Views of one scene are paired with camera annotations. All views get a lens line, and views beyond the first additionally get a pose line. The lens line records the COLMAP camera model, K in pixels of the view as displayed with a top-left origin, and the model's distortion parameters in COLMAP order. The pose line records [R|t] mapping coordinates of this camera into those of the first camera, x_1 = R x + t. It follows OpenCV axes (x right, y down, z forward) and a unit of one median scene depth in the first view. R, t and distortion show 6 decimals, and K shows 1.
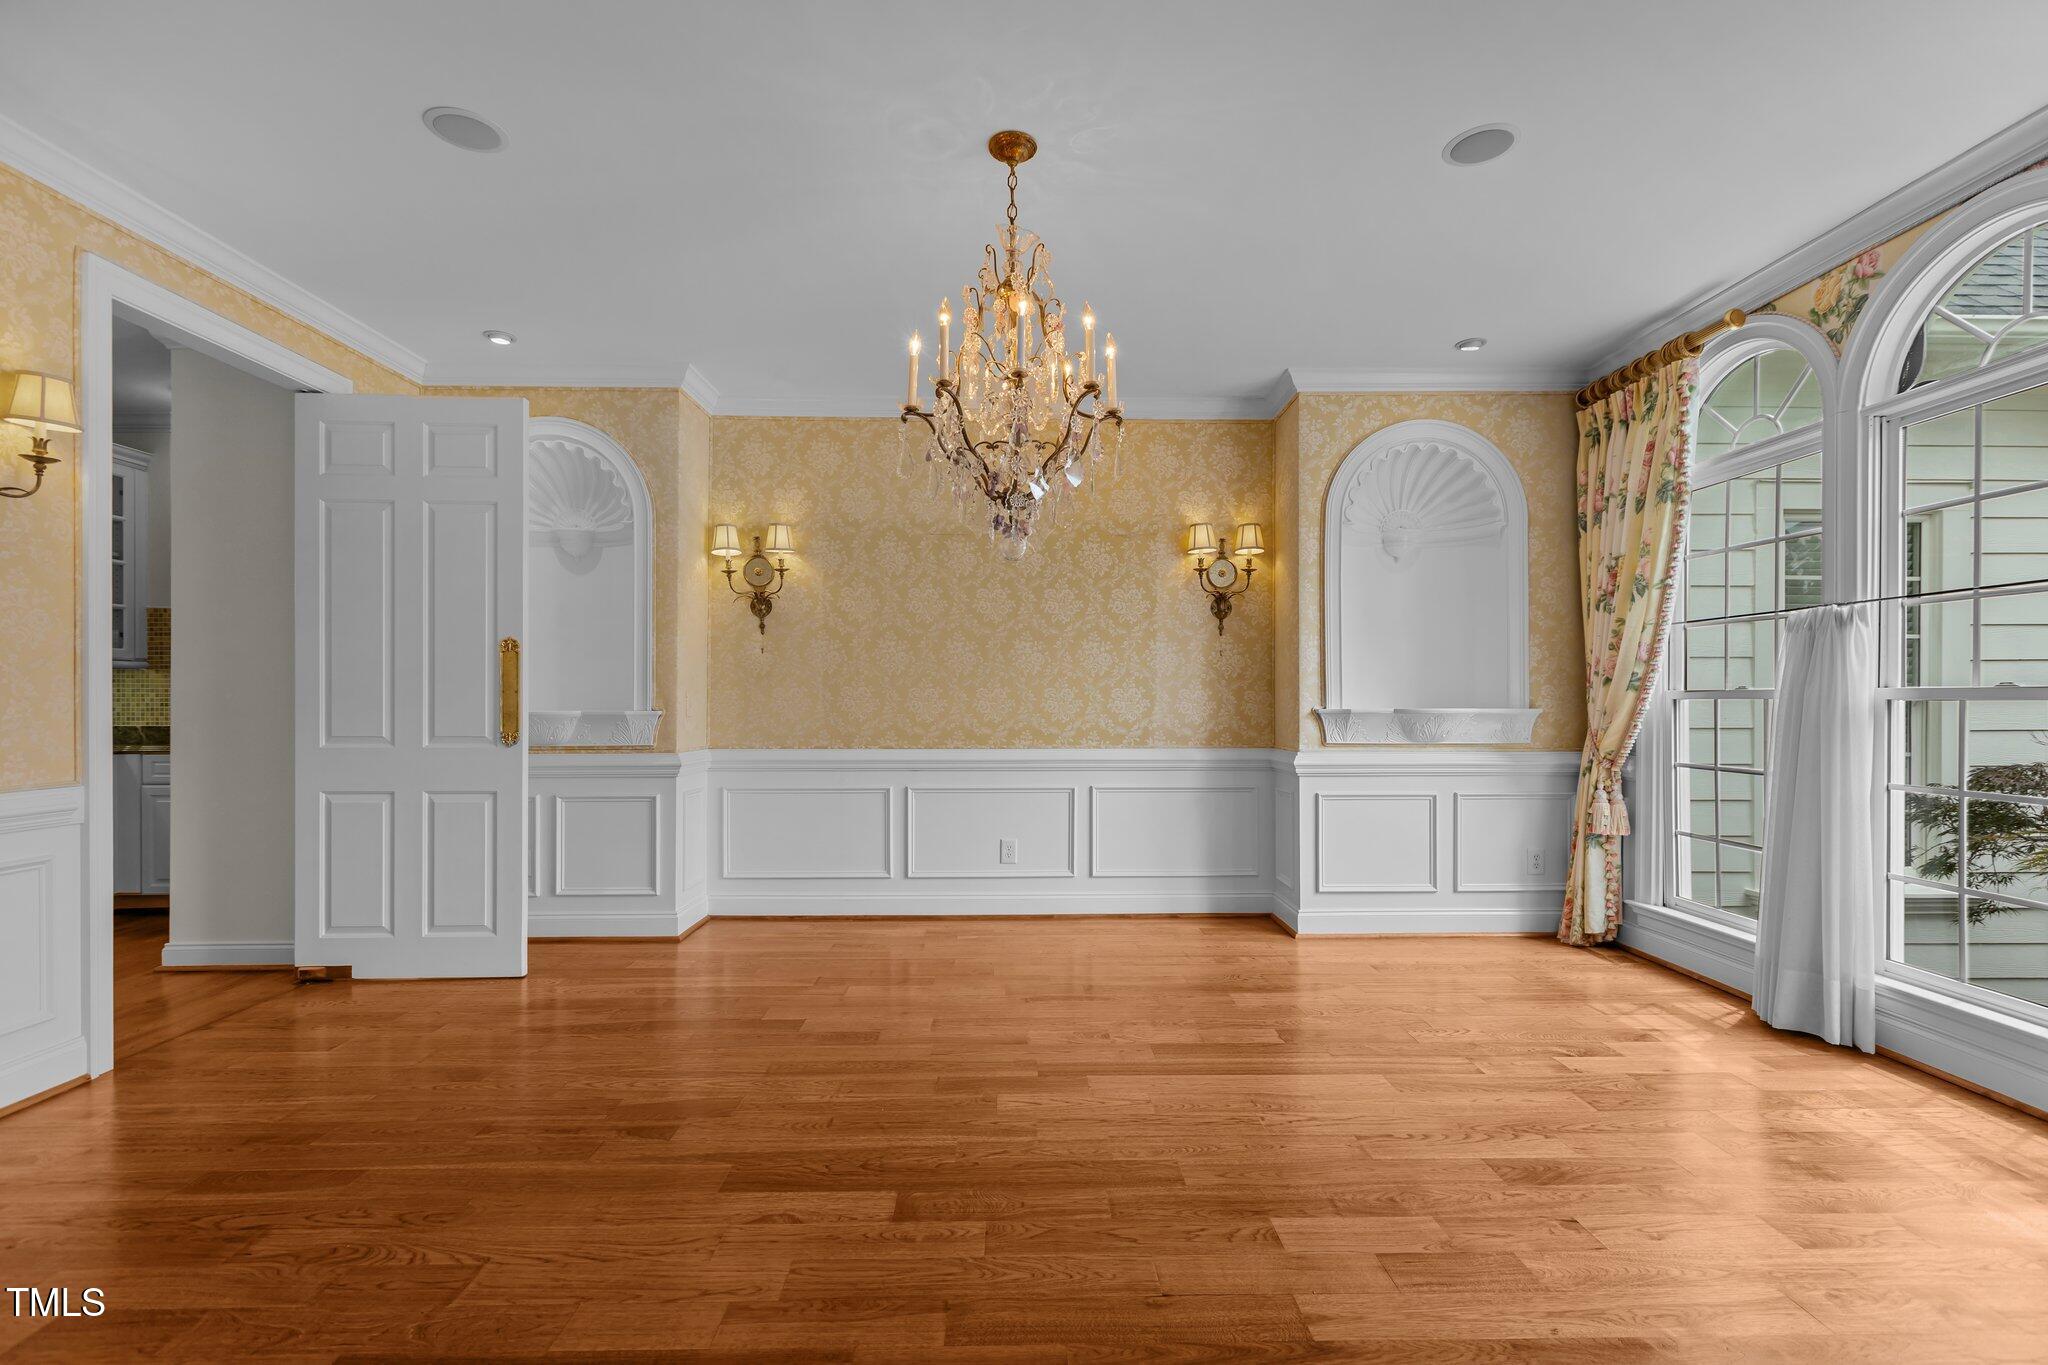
lens RADIAL K [[914.2, 0, 1017.1], [0, 914.2, 697.4], [0, 0, 1]] dist [-0.001180, 0.001216]
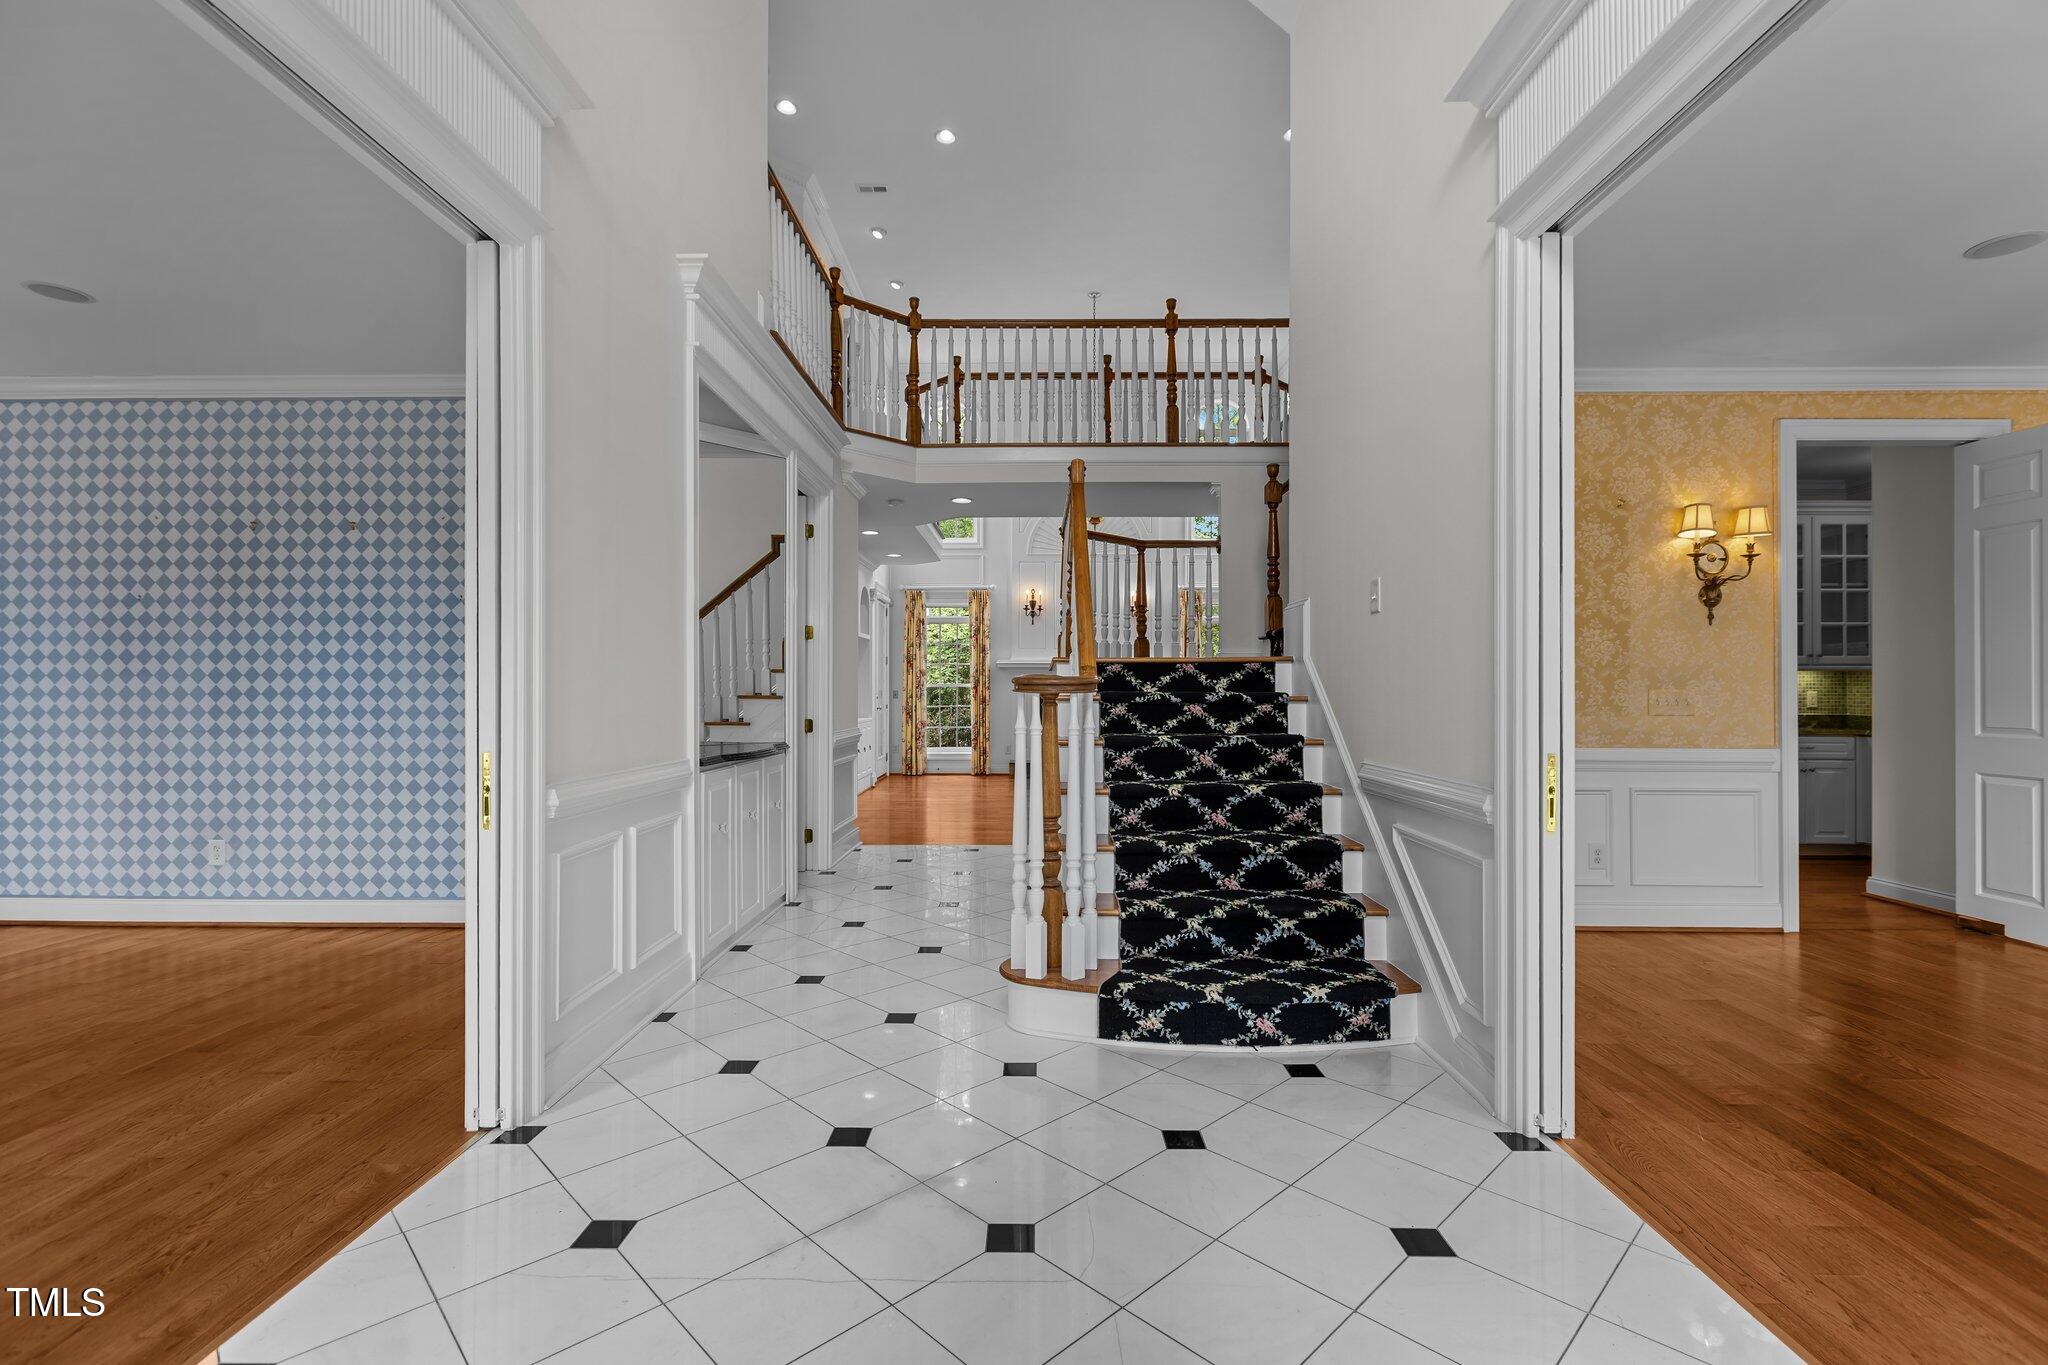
lens RADIAL K [[914.2, 0, 1028.1], [0, 914.2, 685.1], [0, 0, 1]] dist [-0.001180, 0.001216]
pose [[-0.021829, -0.004480, -0.999752, 0.505884], [-0.000298, 0.999990, -0.004475, -0.007283], [0.999762, 0.000200, -0.021830, -0.237884]]
